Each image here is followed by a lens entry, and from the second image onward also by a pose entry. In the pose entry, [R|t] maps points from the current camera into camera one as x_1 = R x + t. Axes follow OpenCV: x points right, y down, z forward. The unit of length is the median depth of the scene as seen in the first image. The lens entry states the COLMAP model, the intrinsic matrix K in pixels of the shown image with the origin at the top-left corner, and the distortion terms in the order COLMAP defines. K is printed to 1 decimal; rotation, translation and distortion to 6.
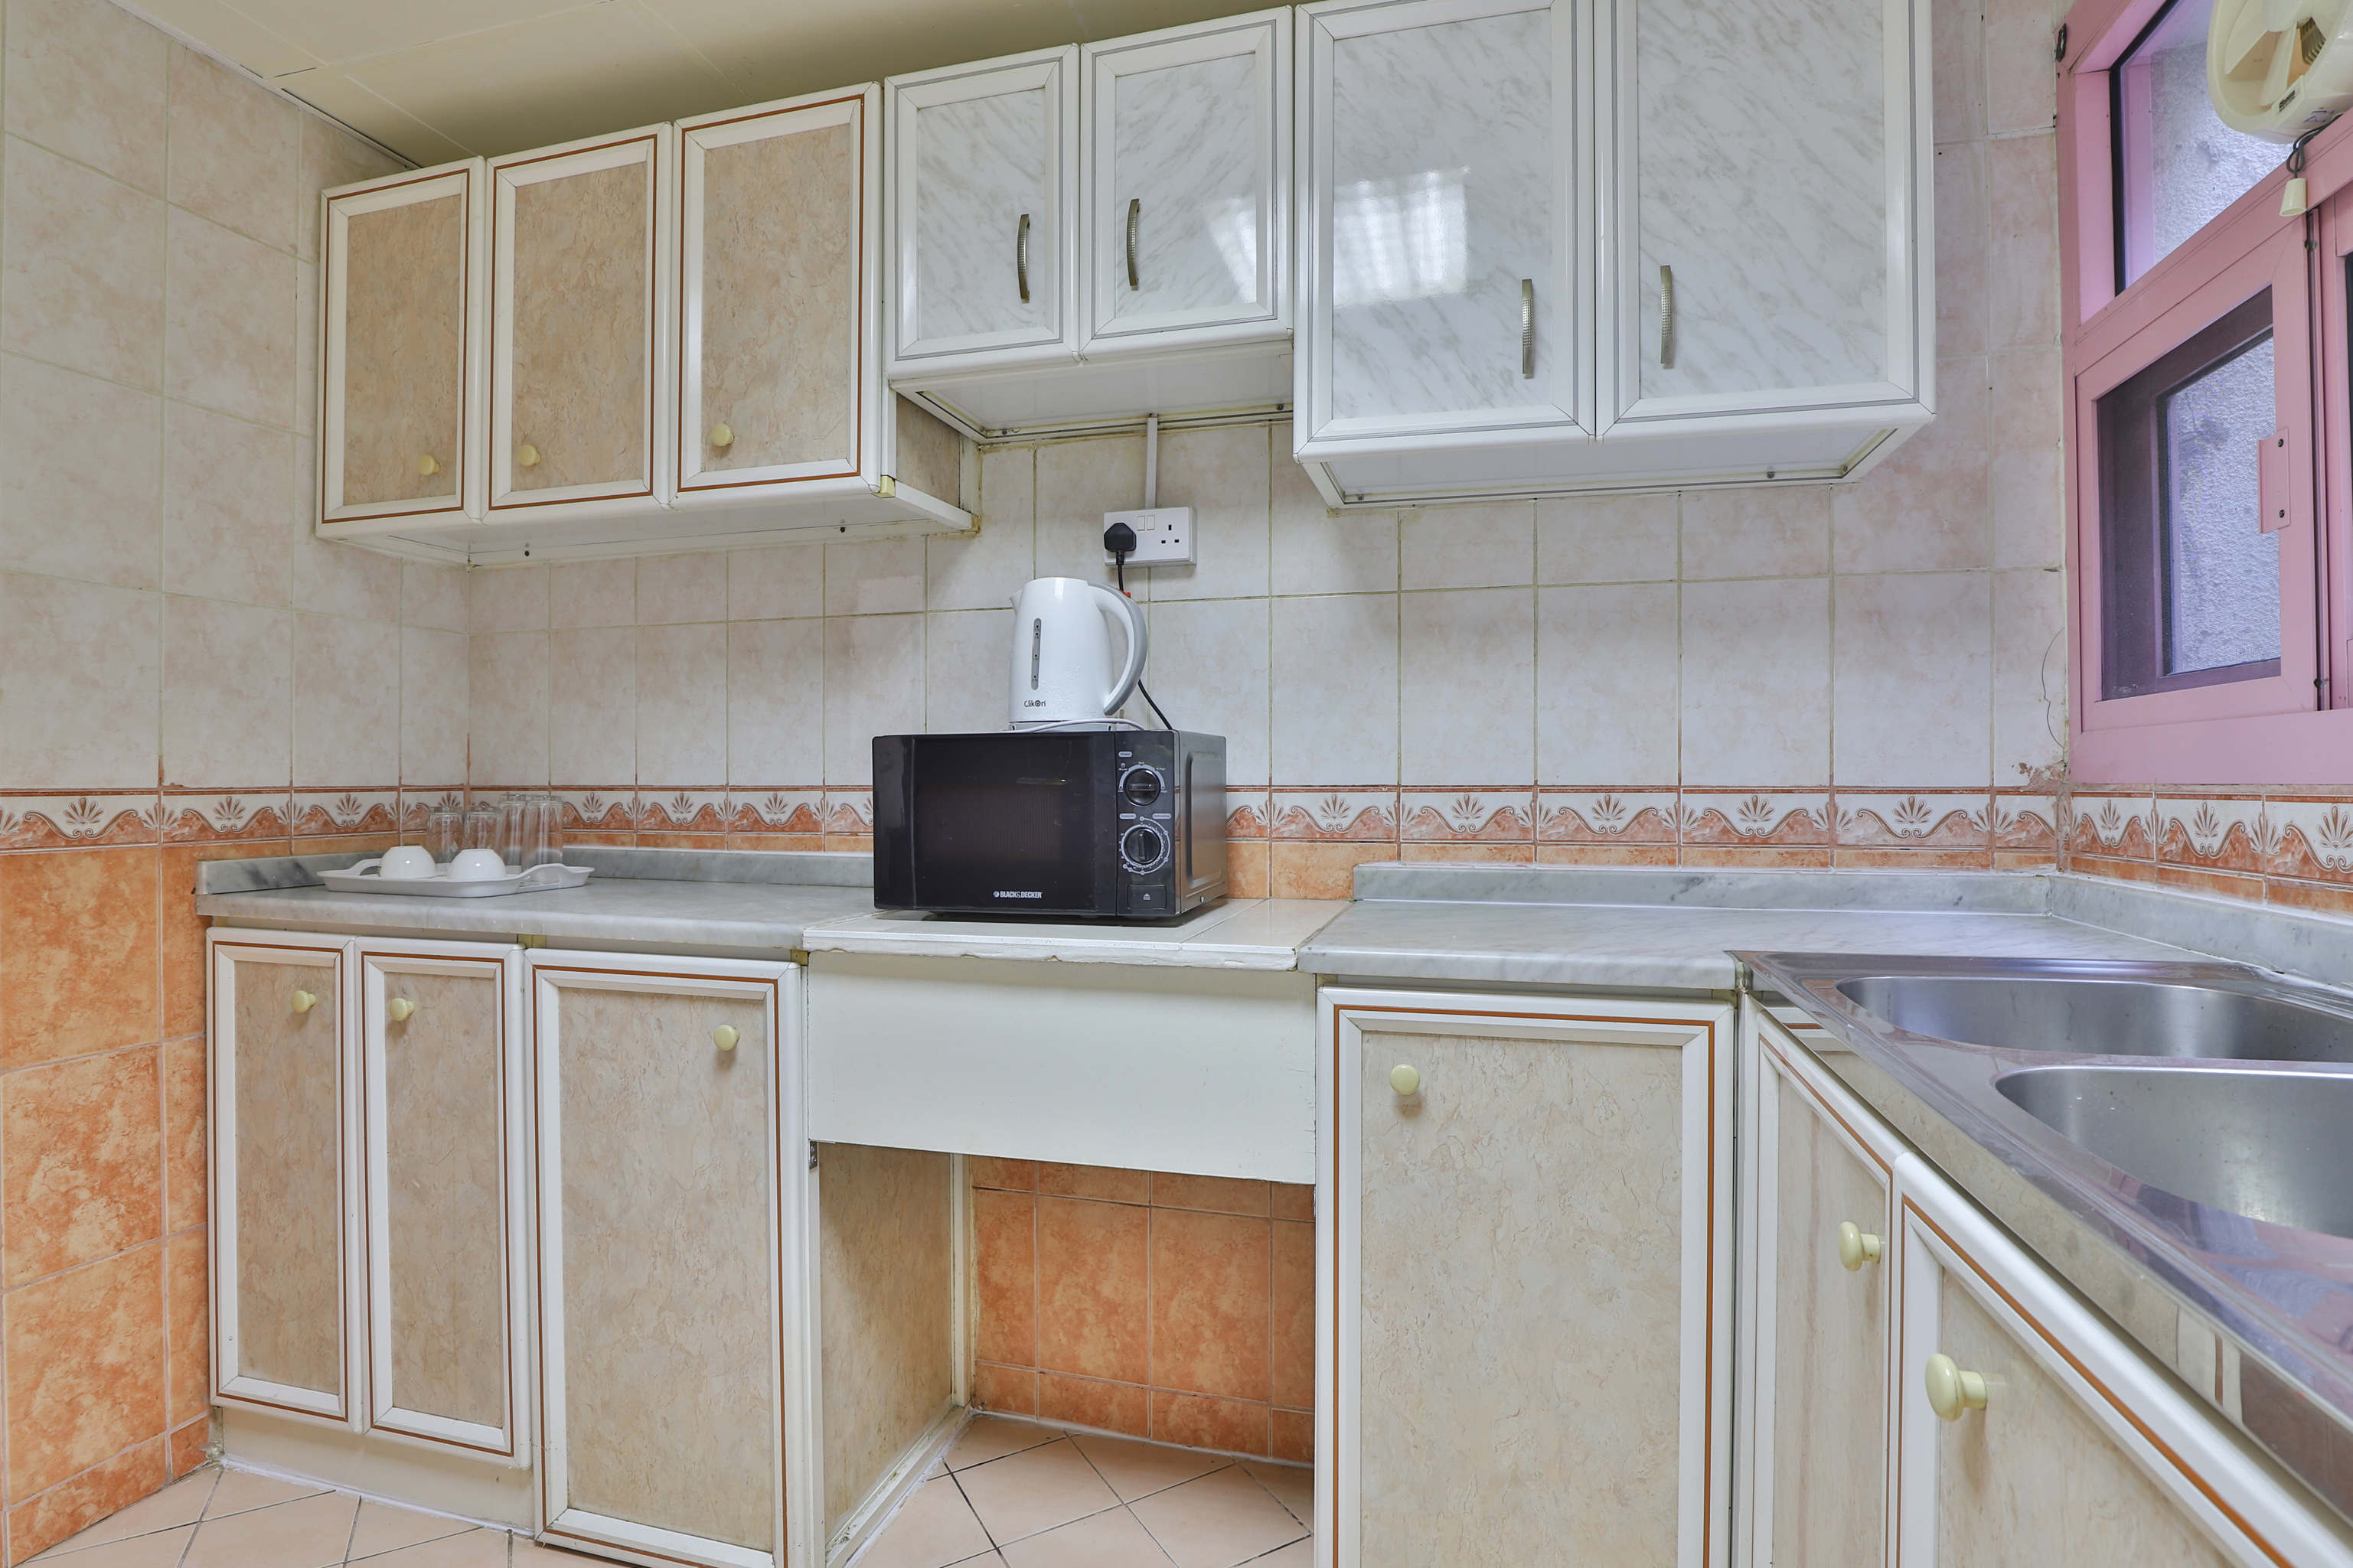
lens RADIAL K [[1141.0, 0, 1192.0], [0, 1141.0, 782.9], [0, 0, 1]] dist [-0.031646, 0.001779]
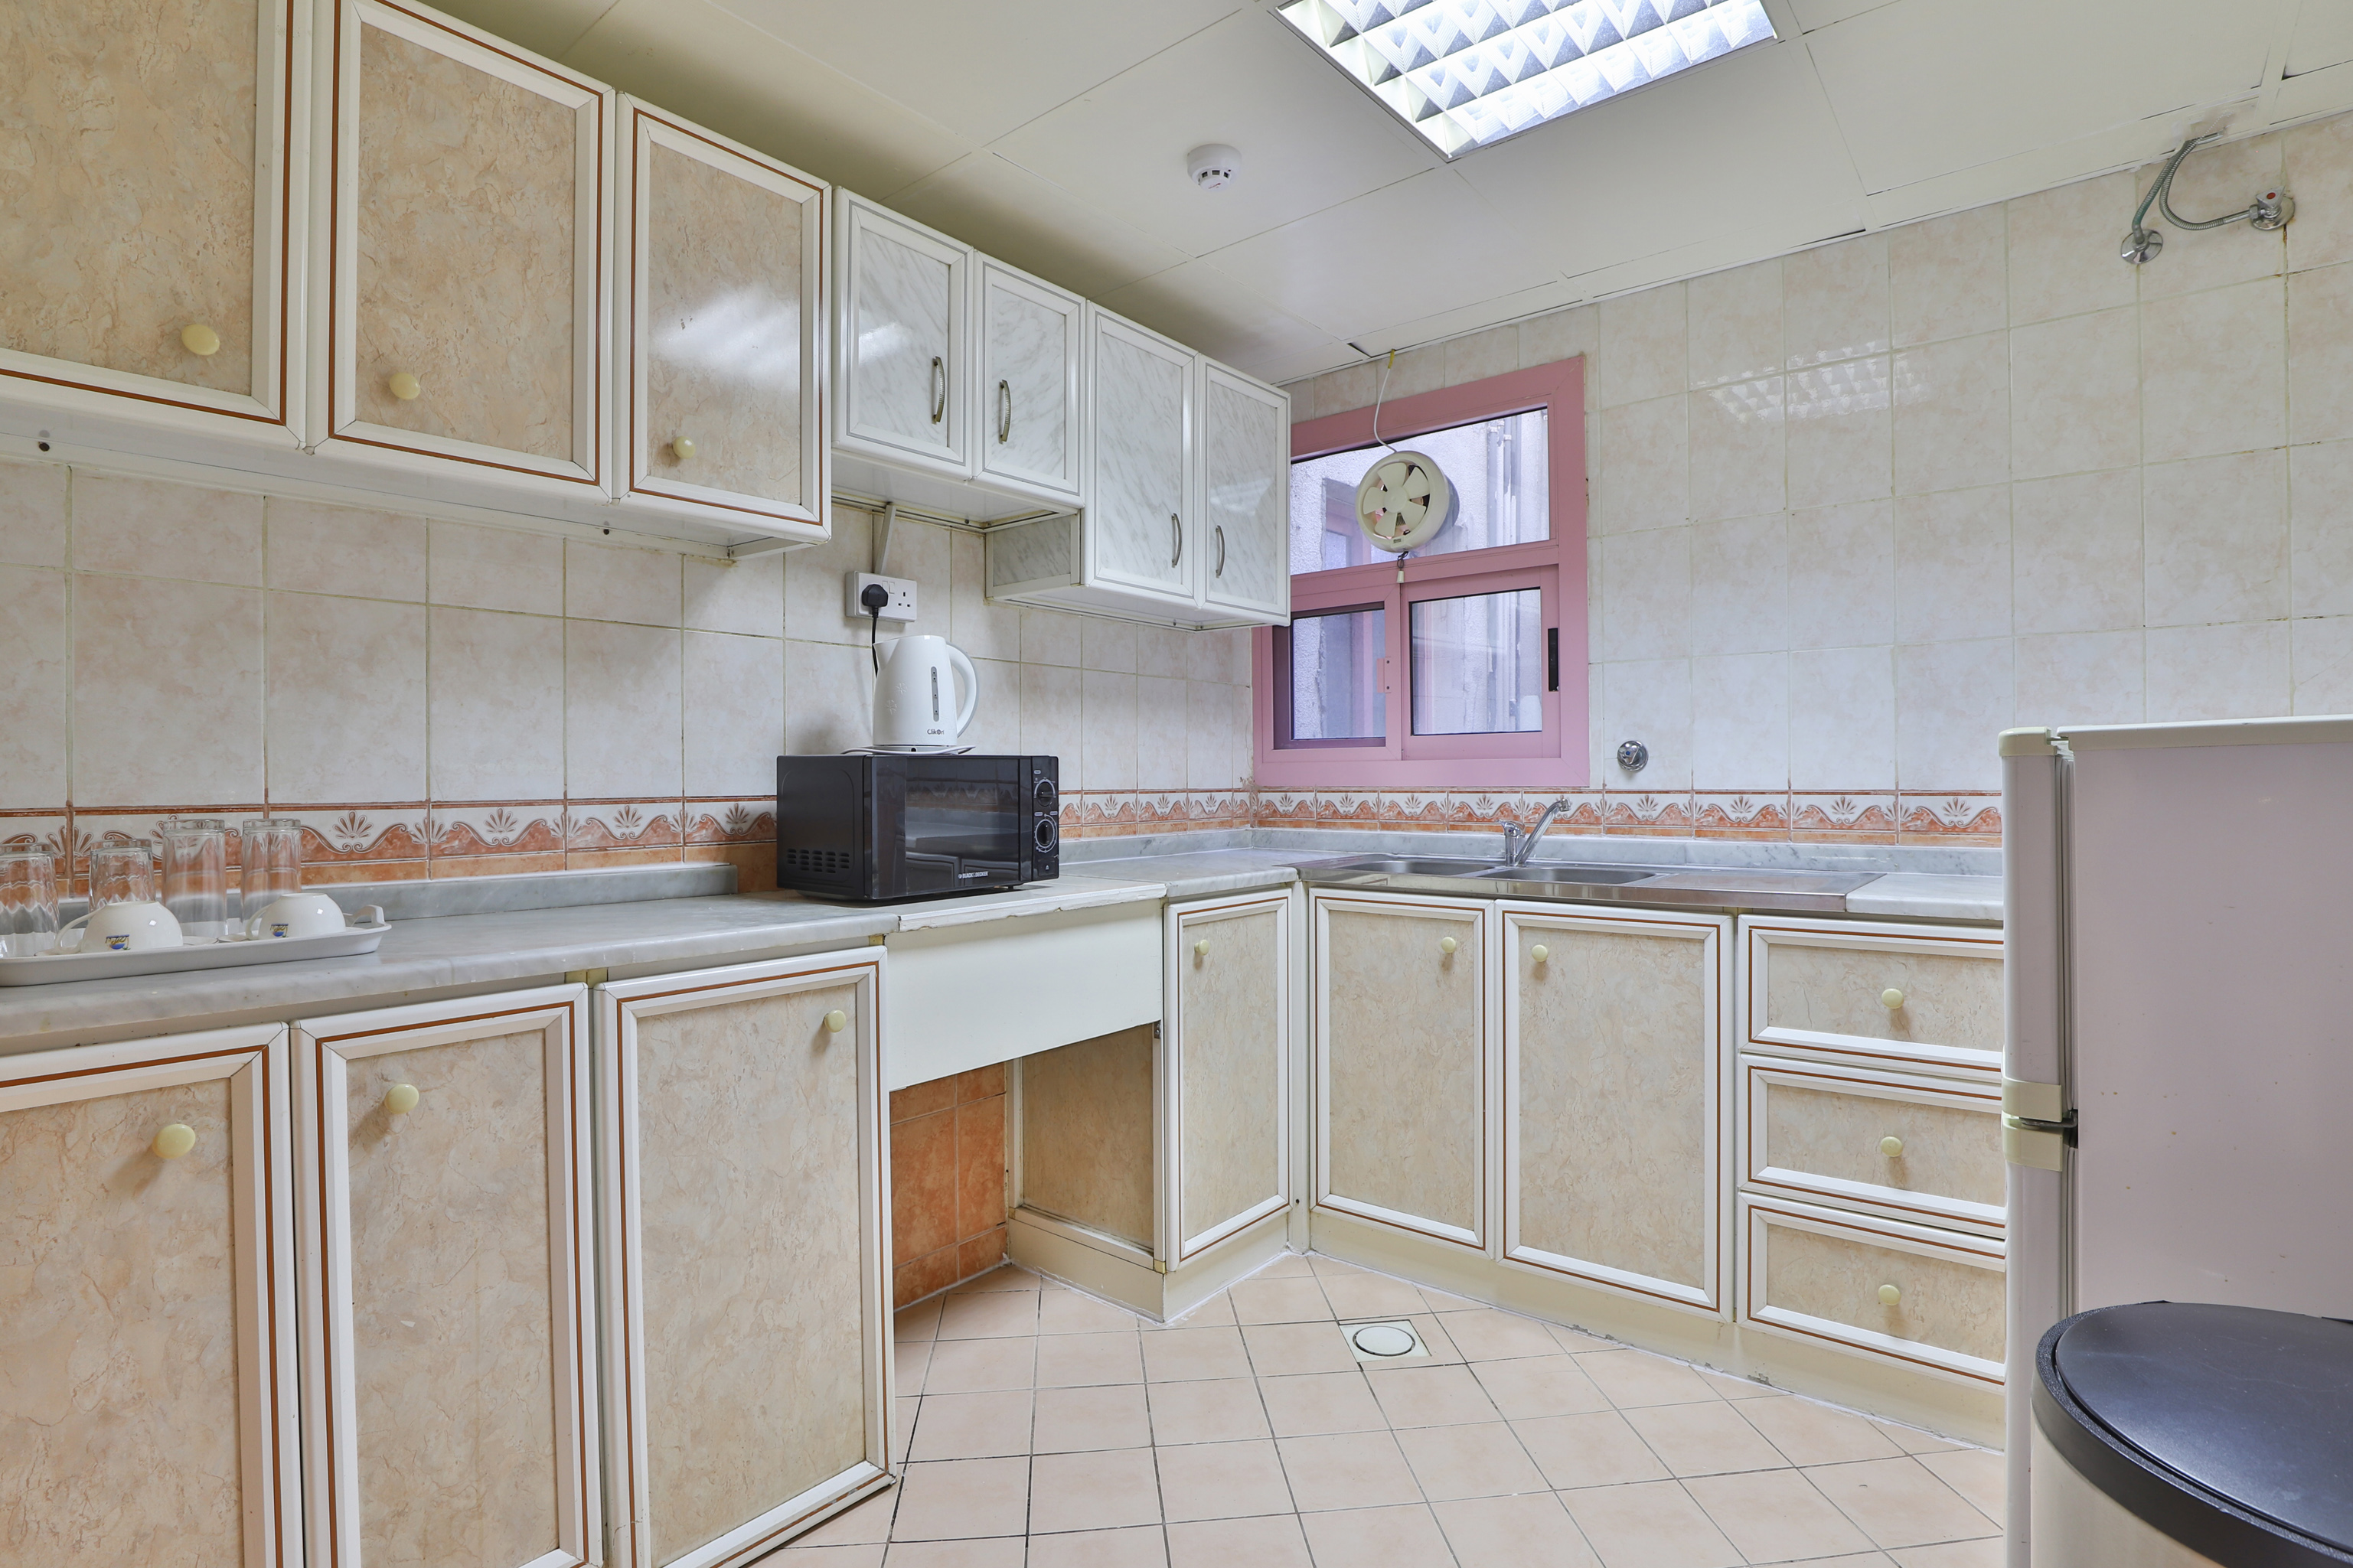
lens RADIAL K [[1141.0, 0, 1192.0], [0, 1141.0, 782.9], [0, 0, 1]] dist [-0.031646, 0.001779]
pose [[0.407086, -0.005410, 0.913374, -1.202399], [0.006307, 0.999975, 0.003112, -0.013127], [-0.913368, 0.004494, 0.407110, 0.197875]]
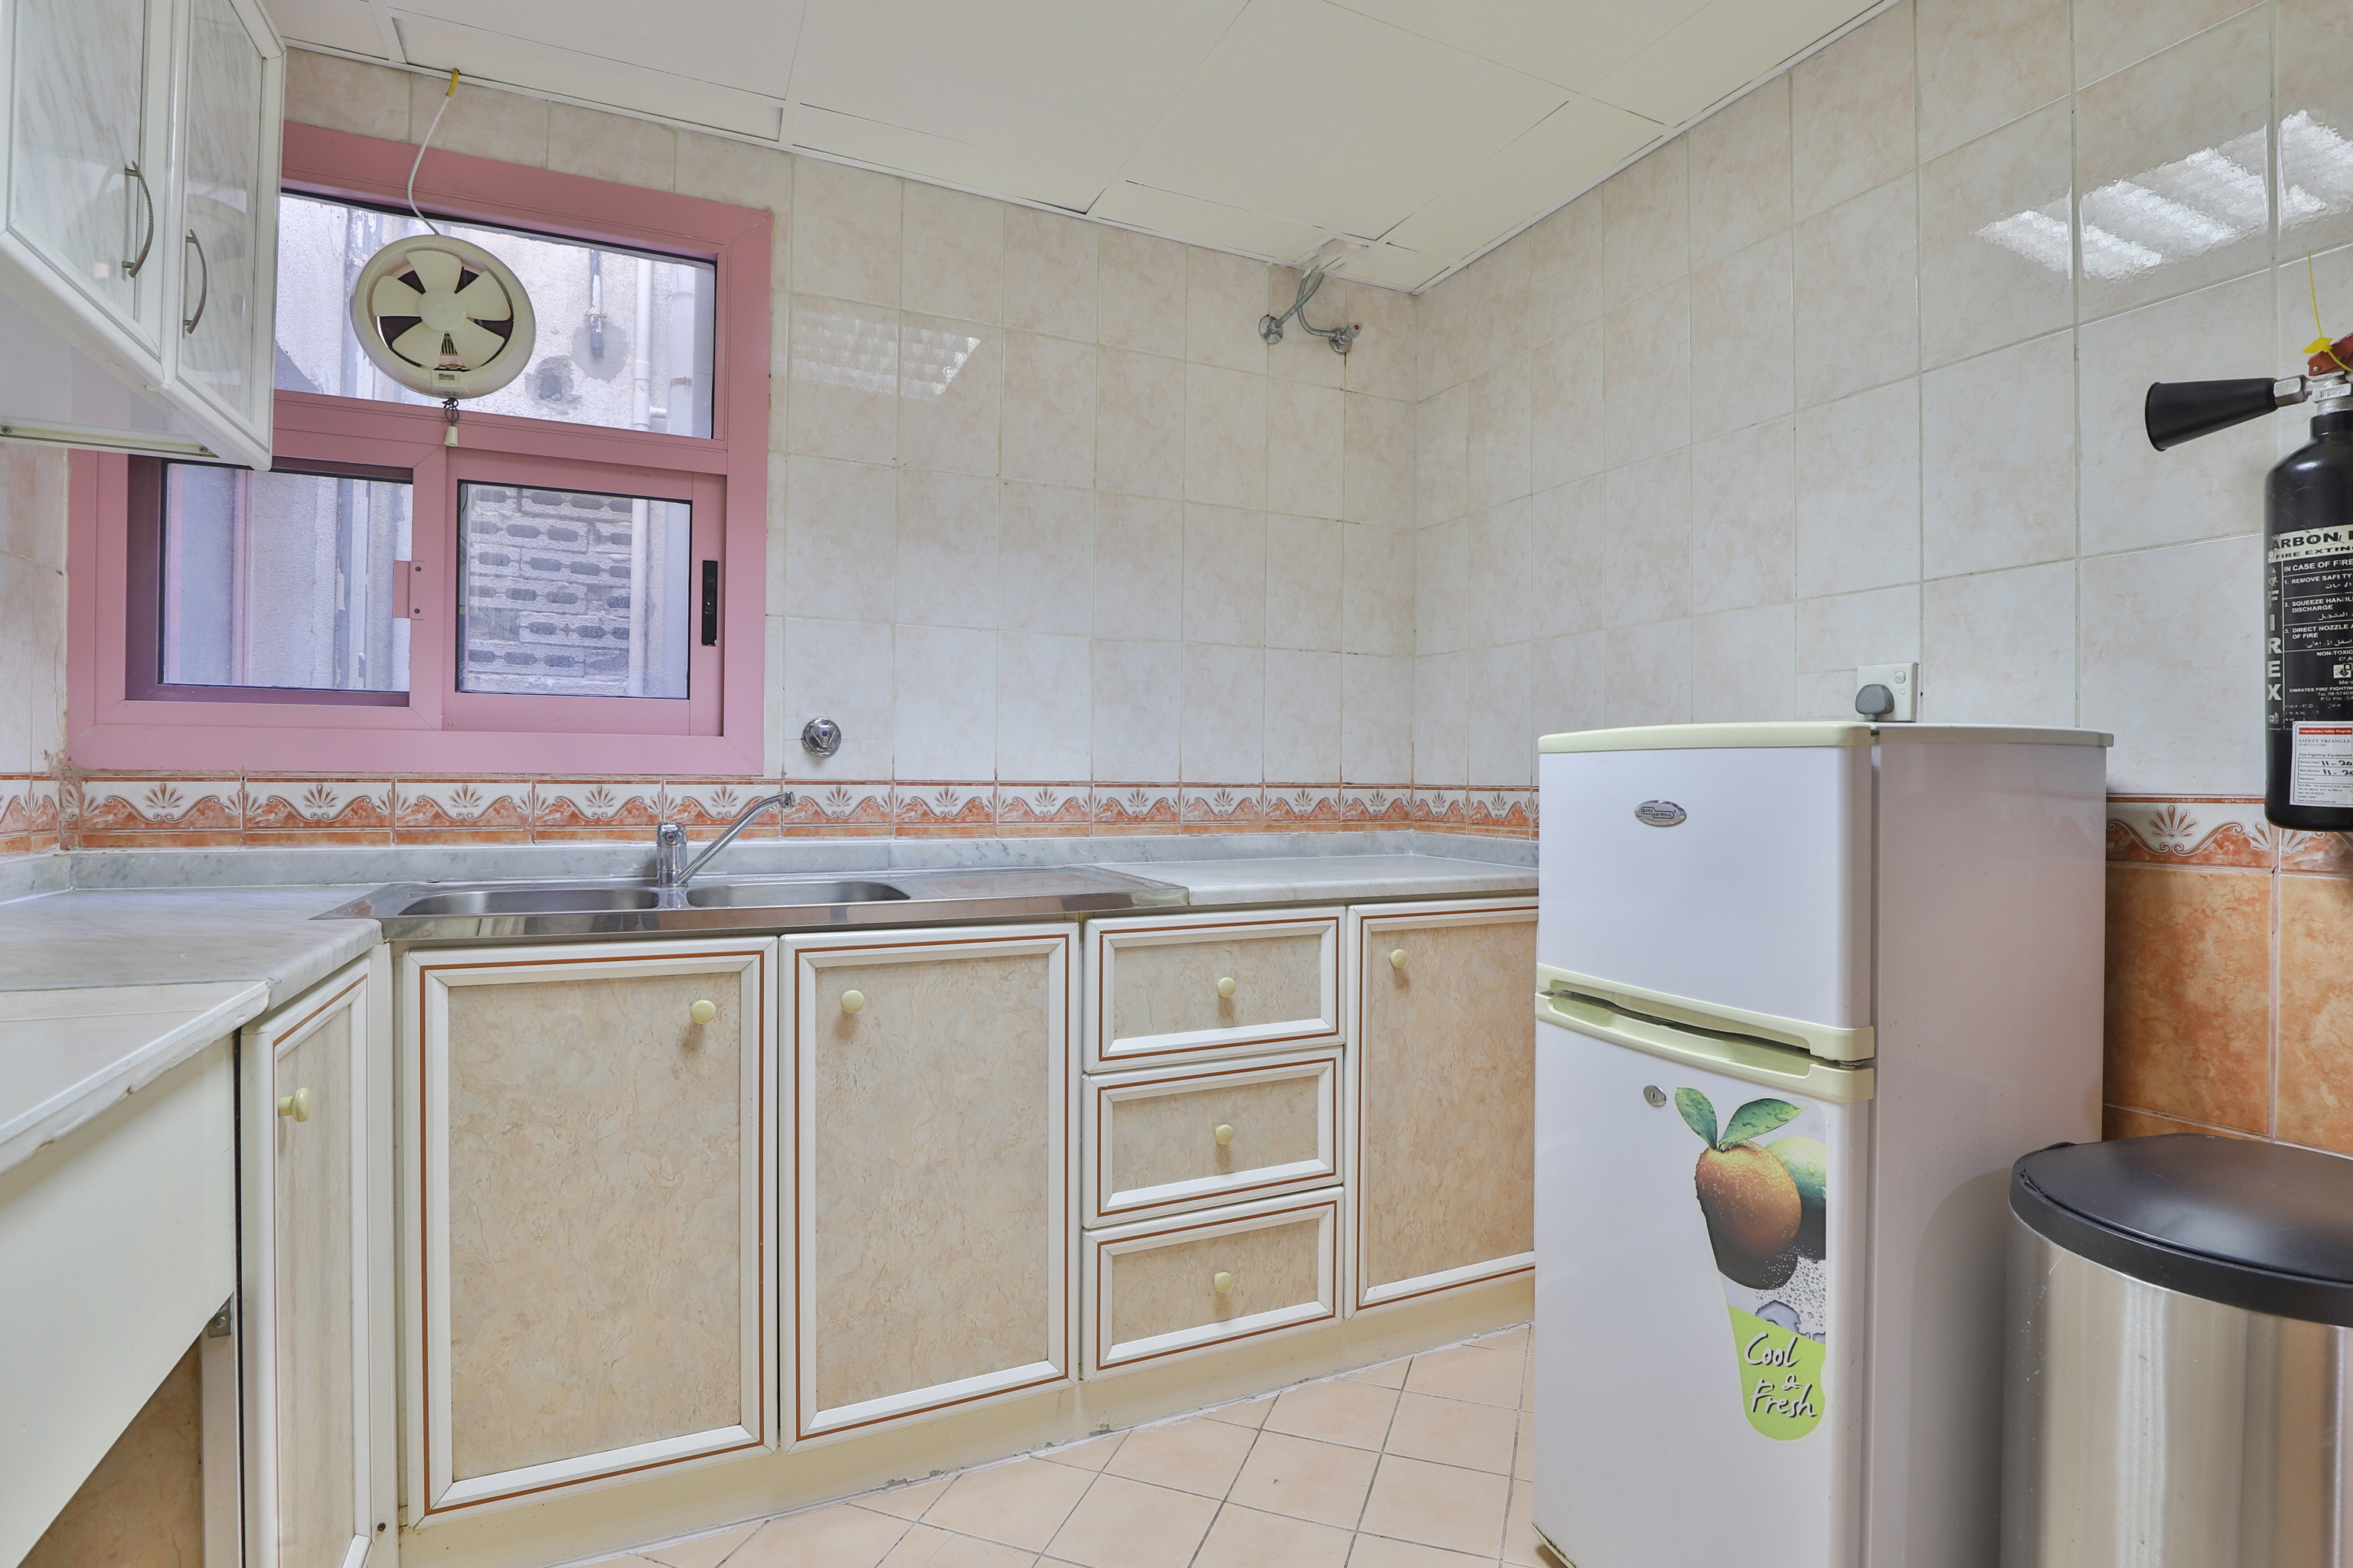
lens RADIAL K [[1141.0, 0, 1192.0], [0, 1141.0, 782.9], [0, 0, 1]] dist [-0.031646, 0.001779]
pose [[-0.647608, -0.007863, 0.761933, -0.722293], [-0.007337, 0.999965, 0.004083, 0.000965], [-0.761938, -0.002946, -0.647643, 0.809391]]
